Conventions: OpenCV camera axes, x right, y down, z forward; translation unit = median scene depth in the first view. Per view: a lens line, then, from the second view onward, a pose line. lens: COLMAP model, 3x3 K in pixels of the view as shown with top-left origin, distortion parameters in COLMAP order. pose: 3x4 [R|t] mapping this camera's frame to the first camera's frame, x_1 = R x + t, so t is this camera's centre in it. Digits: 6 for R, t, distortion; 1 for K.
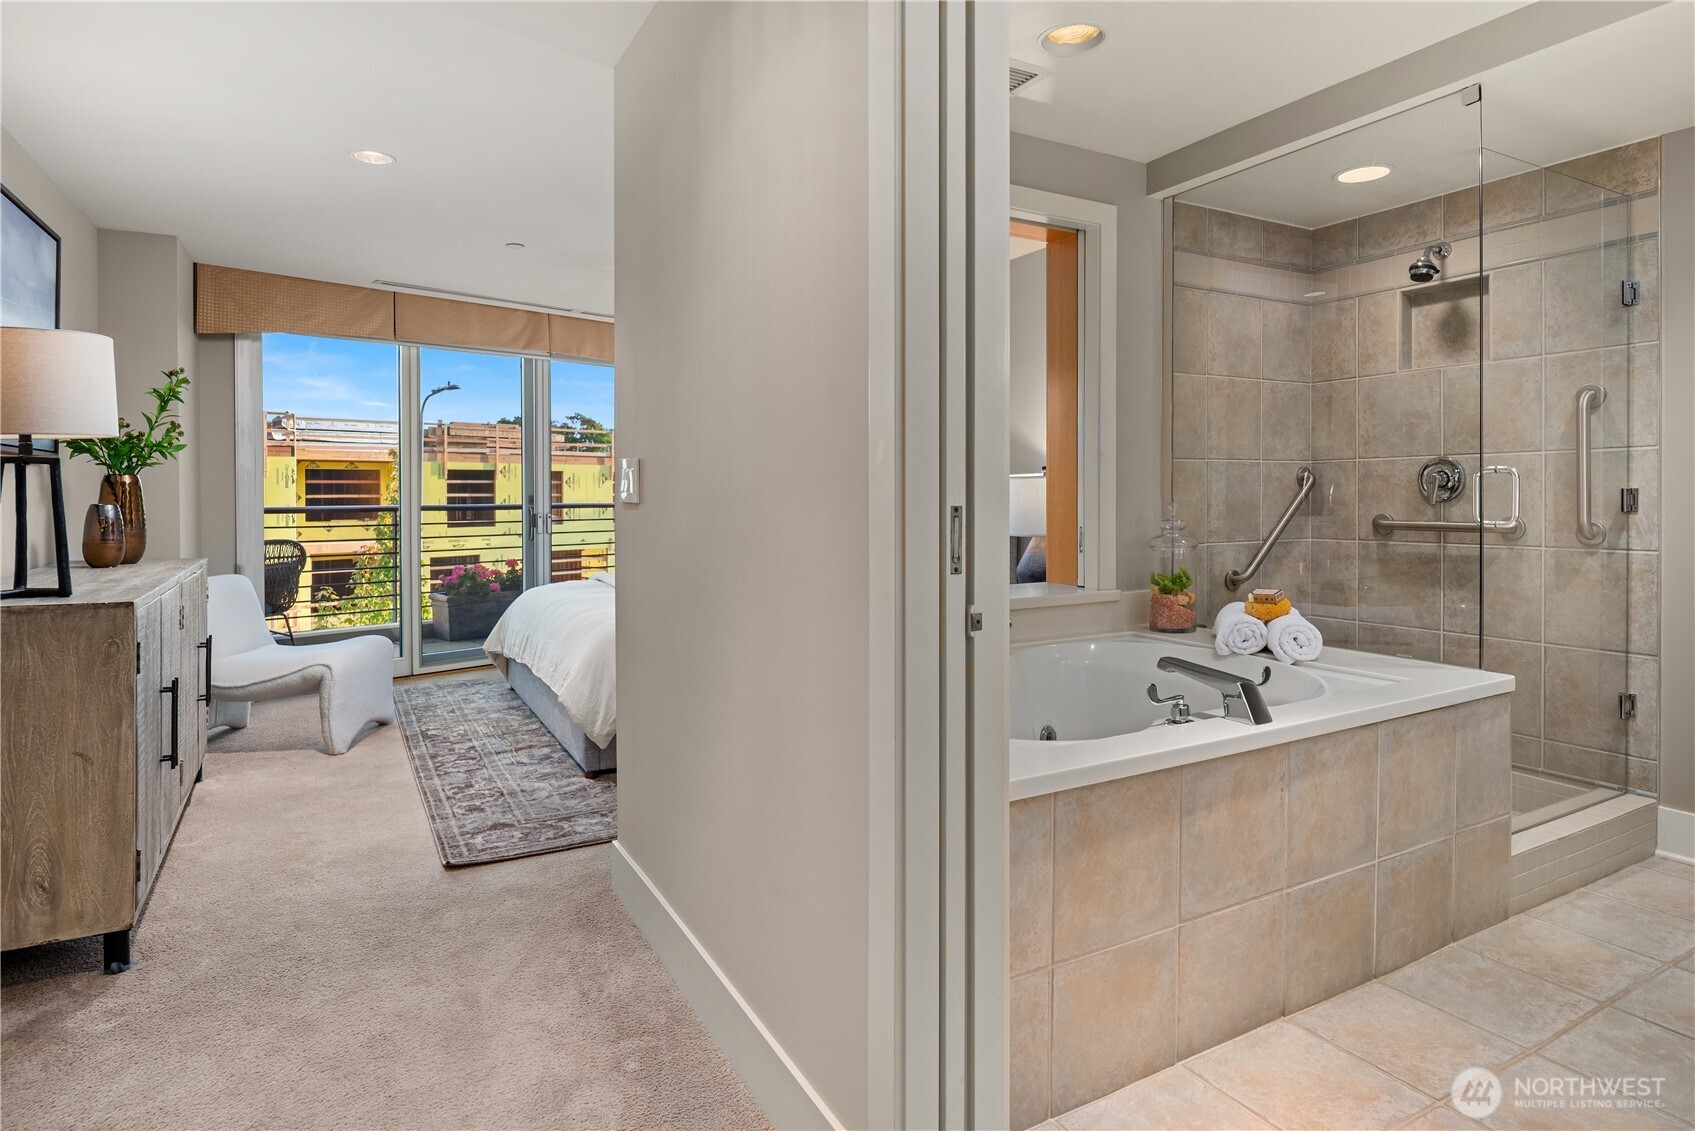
lens RADIAL K [[917.6, 0, 869.0], [0, 917.6, 541.3], [0, 0, 1]] dist [-0.000319, -0.005697]
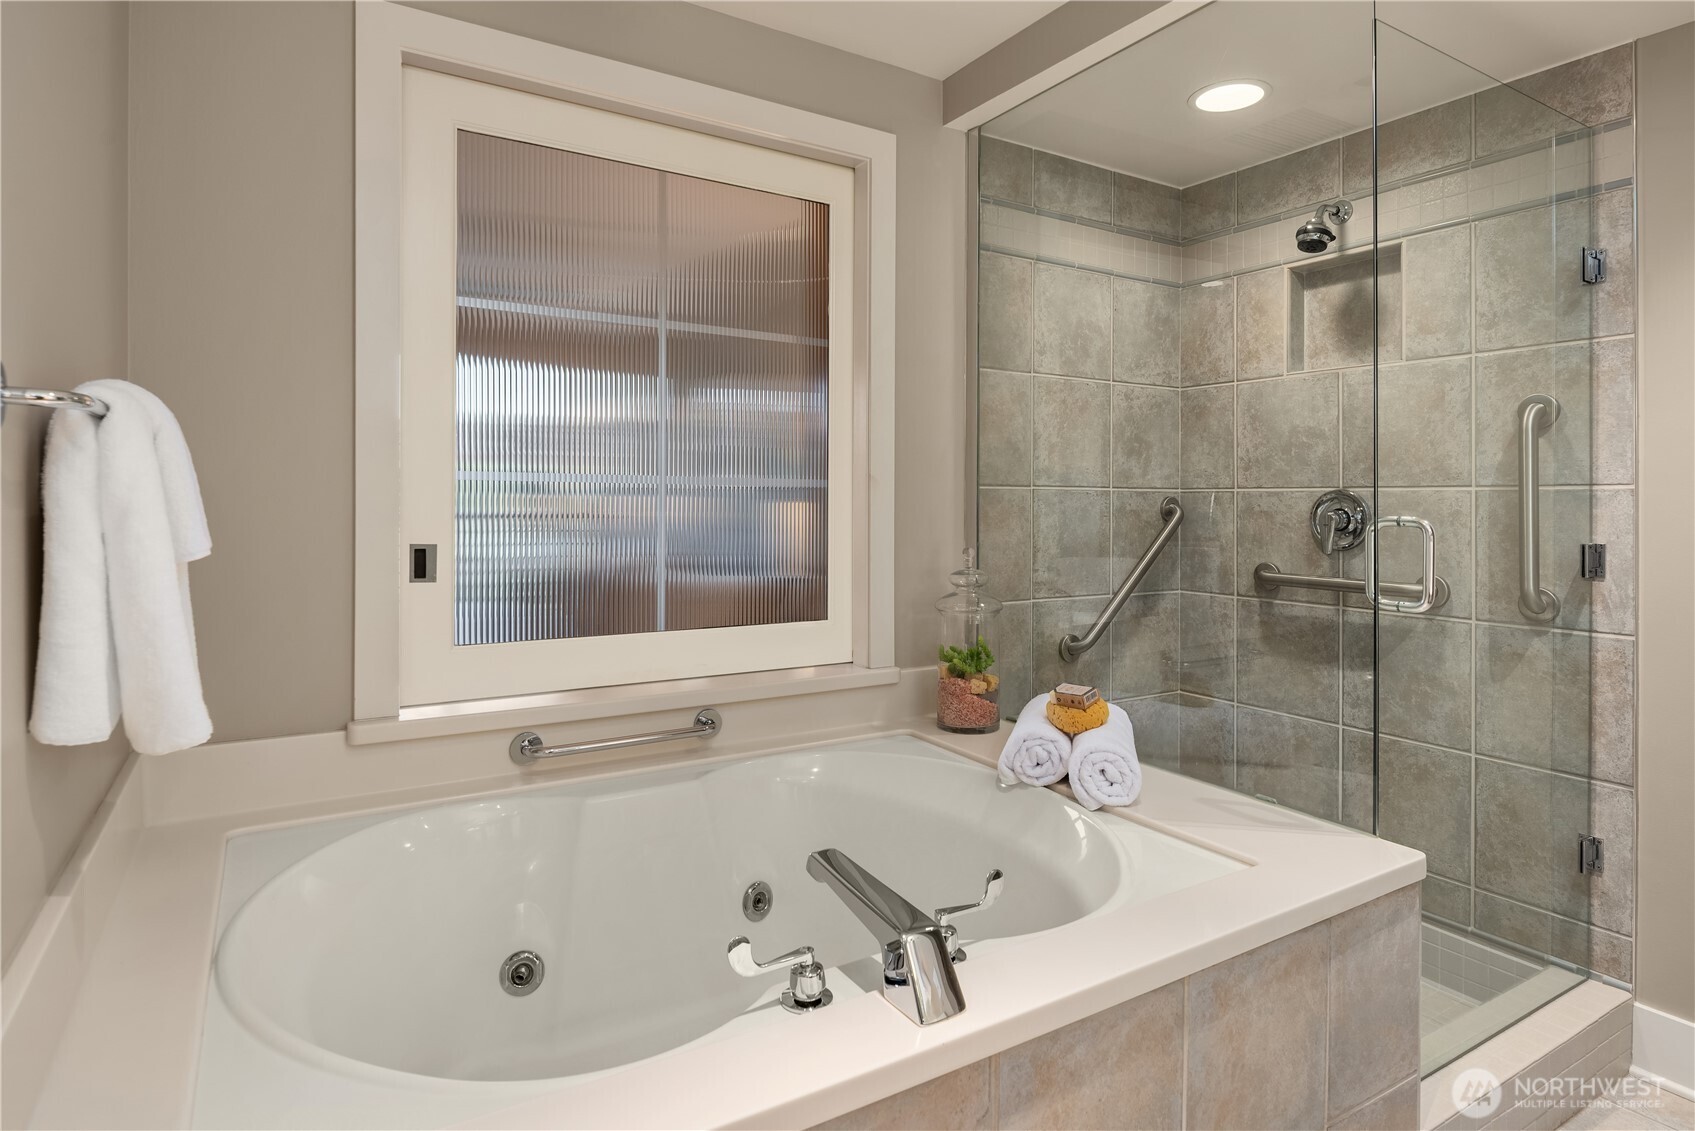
lens RADIAL K [[917.6, 0, 860.5], [0, 917.6, 522.4], [0, 0, 1]] dist [-0.000319, -0.005697]
pose [[0.999103, 0.016166, 0.039132, 0.229721], [-0.015197, 0.999574, -0.024927, -0.045459], [-0.039519, 0.024310, 0.998923, 0.303709]]
